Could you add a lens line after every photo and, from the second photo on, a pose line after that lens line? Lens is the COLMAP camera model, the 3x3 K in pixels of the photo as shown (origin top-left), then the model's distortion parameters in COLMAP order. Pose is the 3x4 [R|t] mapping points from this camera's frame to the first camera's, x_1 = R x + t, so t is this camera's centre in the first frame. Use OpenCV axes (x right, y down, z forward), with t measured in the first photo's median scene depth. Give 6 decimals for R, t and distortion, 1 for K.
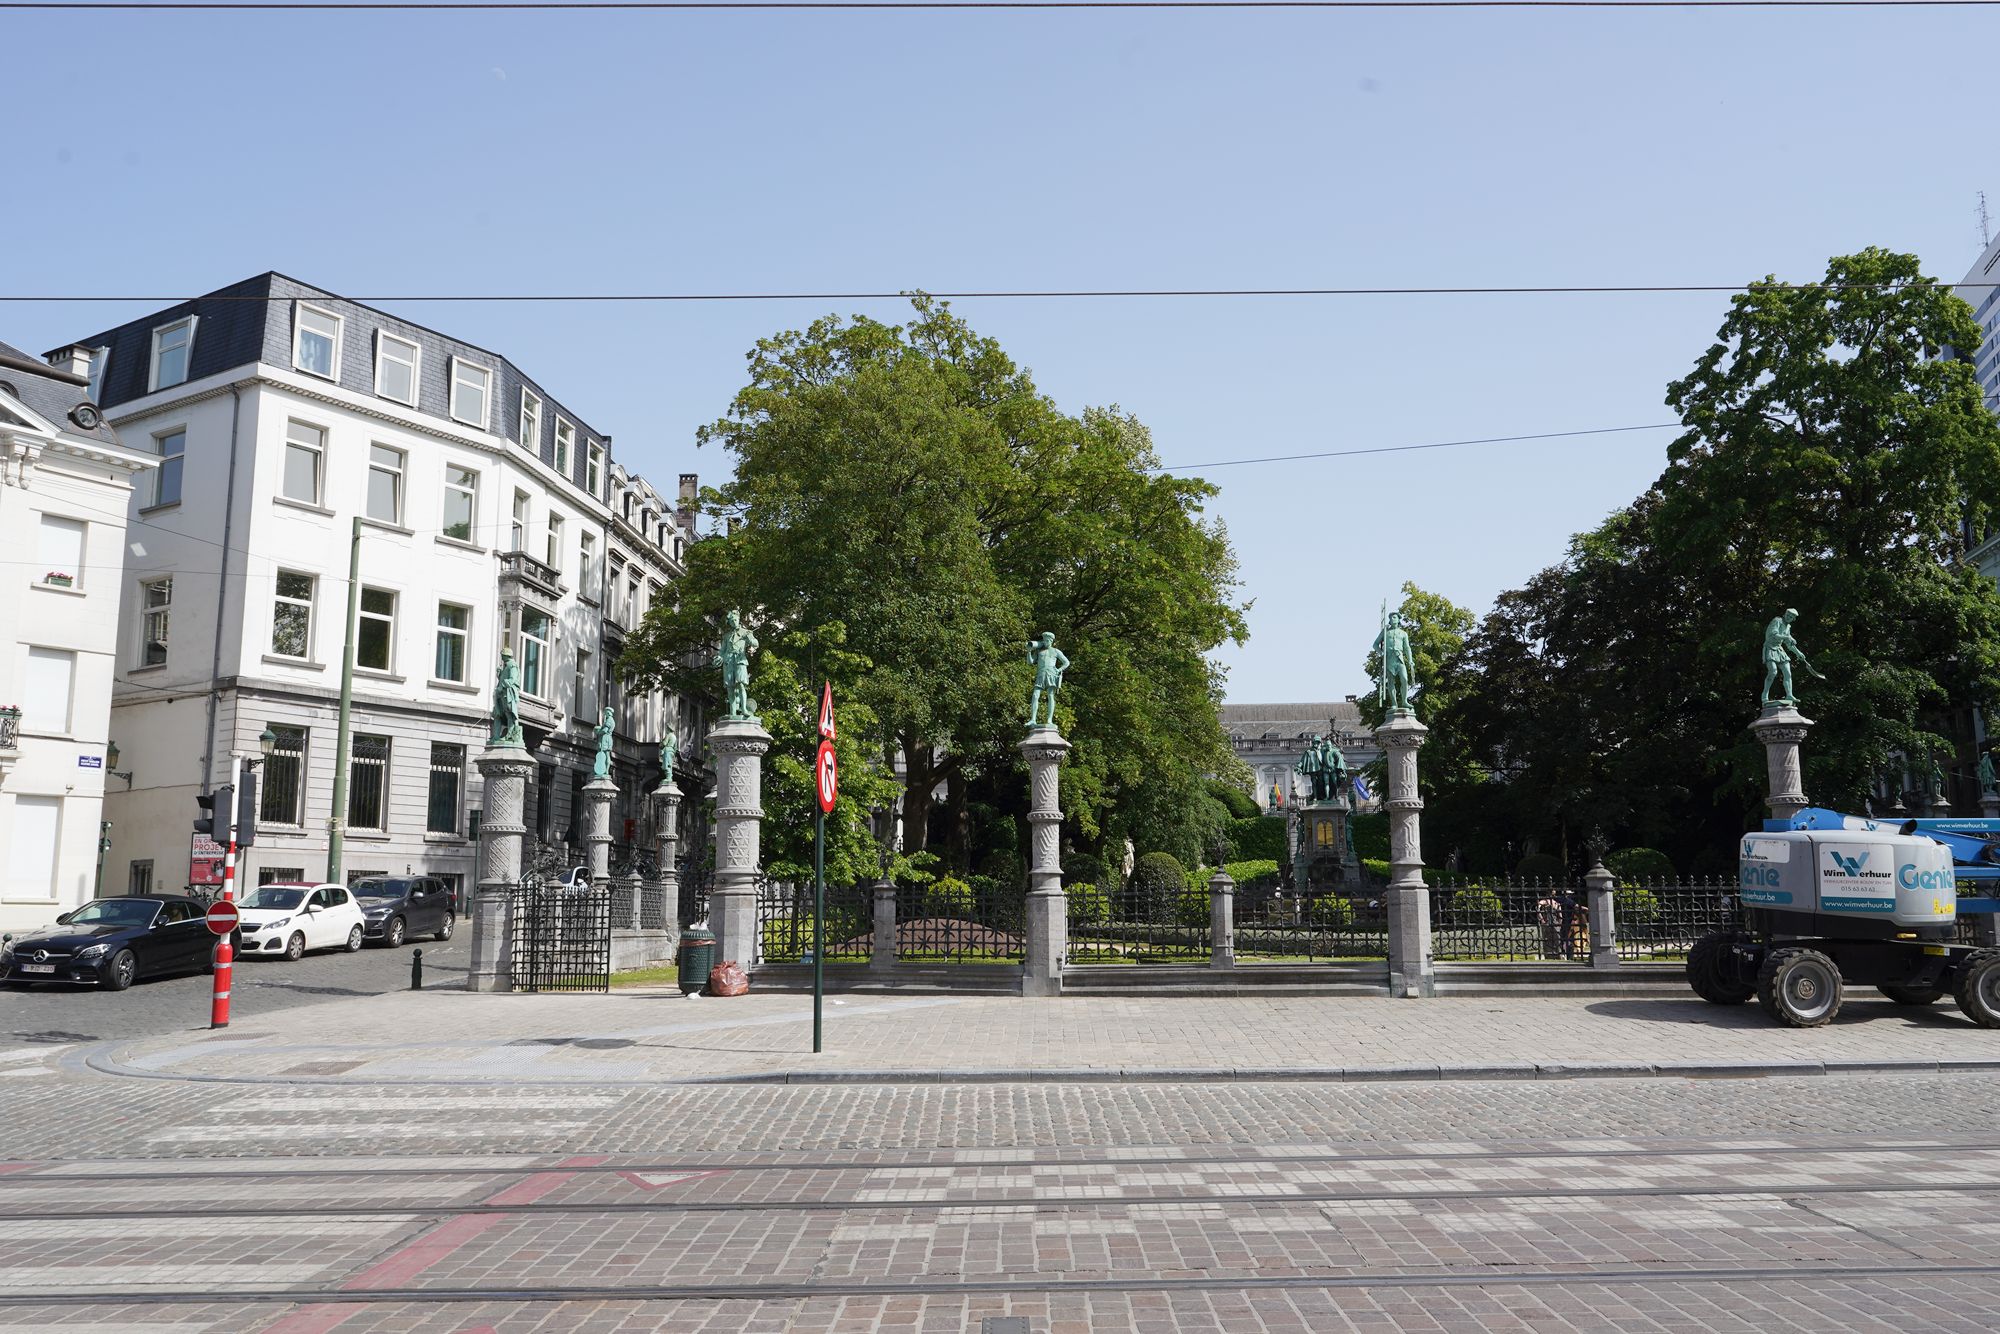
lens RADIAL K [[1686.3, 0, 1000.0], [0, 1686.3, 667.0], [0, 0, 1]] dist [-0.005023, 0.000569]
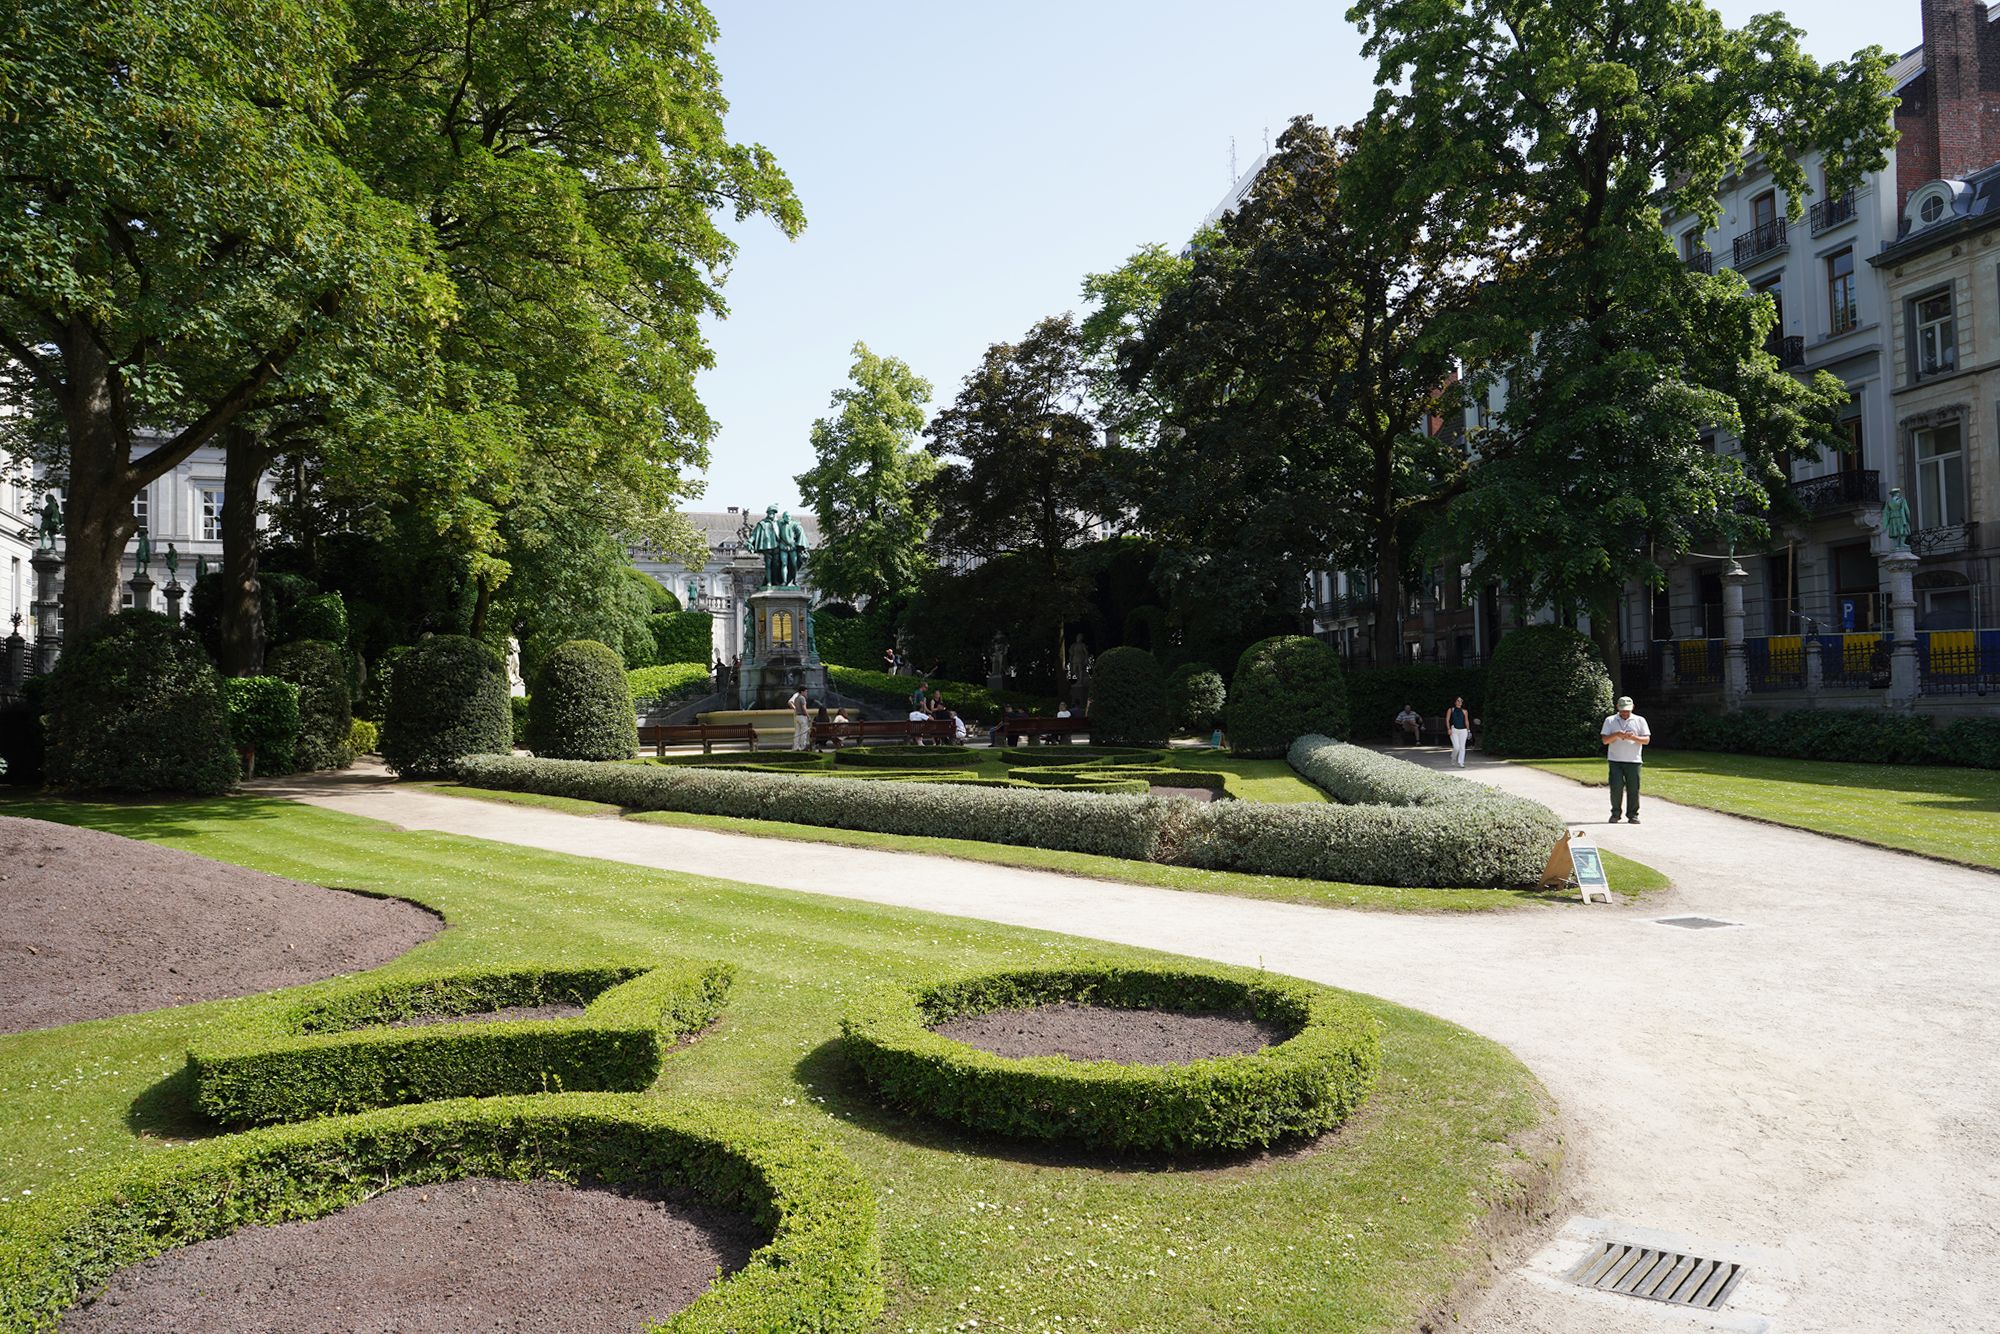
lens RADIAL K [[1374.1, 0, 1002.4], [0, 1374.1, 675.3], [0, 0, 1]] dist [-0.001352, 0.002162]
pose [[0.904920, 0.001879, 0.425577, 0.013157], [-0.049838, 0.993578, 0.101584, 0.050494], [-0.422653, -0.113136, 0.899202, 0.376956]]
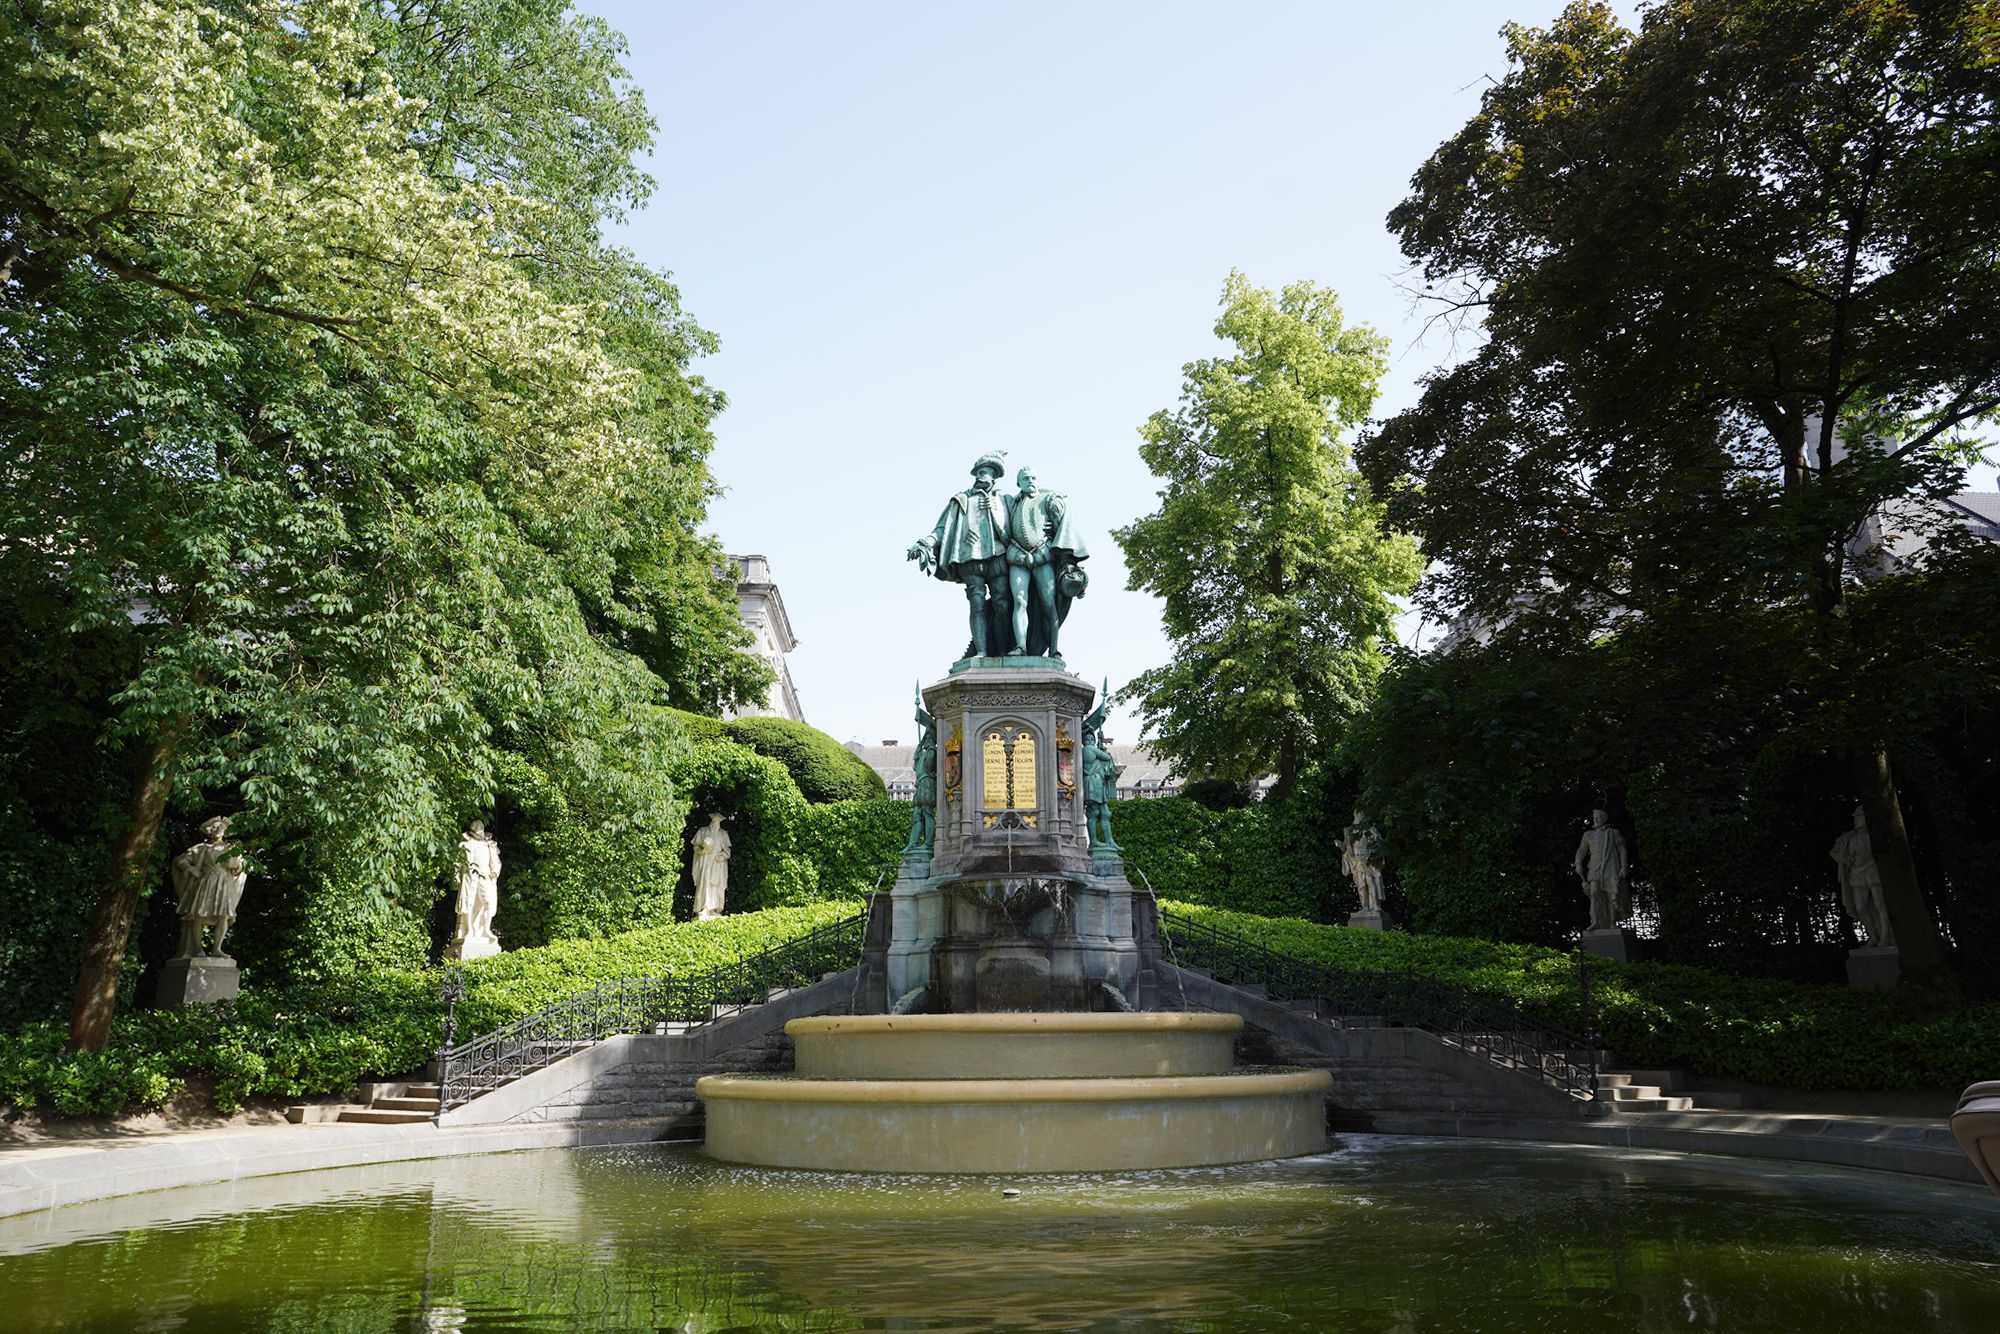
lens RADIAL K [[1359.6, 0, 1000.0], [0, 1359.6, 667.0], [0, 0, 1]] dist [-0.008294, 0.008931]
pose [[0.991770, 0.031821, 0.124011, 0.163025], [-0.017975, 0.993634, -0.111214, 0.106329], [-0.126761, 0.108070, 0.986029, 0.778321]]
